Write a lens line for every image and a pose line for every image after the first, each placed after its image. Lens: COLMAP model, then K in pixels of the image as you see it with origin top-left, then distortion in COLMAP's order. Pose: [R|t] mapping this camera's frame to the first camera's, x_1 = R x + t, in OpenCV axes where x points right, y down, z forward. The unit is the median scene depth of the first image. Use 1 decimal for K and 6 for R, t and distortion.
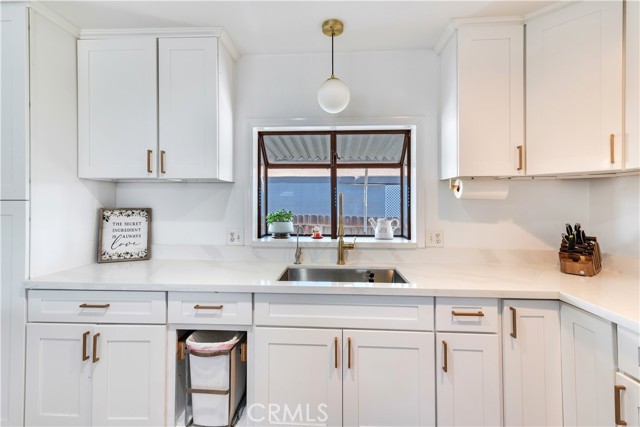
lens RADIAL K [[291.8, 0, 320.6], [0, 291.8, 209.1], [0, 0, 1]] dist [0.004170, 0.000255]
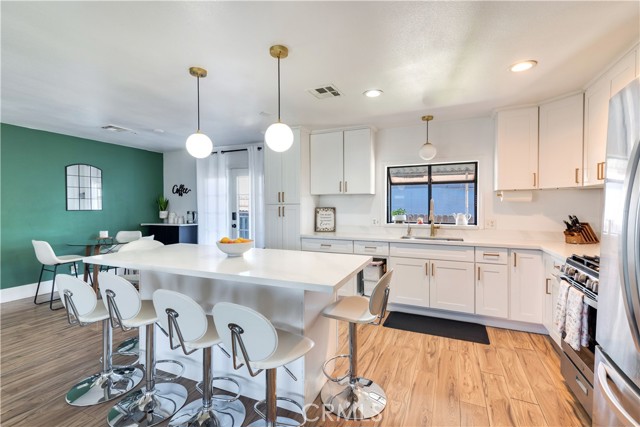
lens RADIAL K [[291.8, 0, 313.9], [0, 291.8, 212.9], [0, 0, 1]] dist [0.004170, 0.000255]
pose [[0.926534, 0.004205, -0.376188, 0.069007], [-0.002238, 0.999981, 0.005668, 0.025936], [0.376205, -0.004410, 0.926526, -1.071417]]
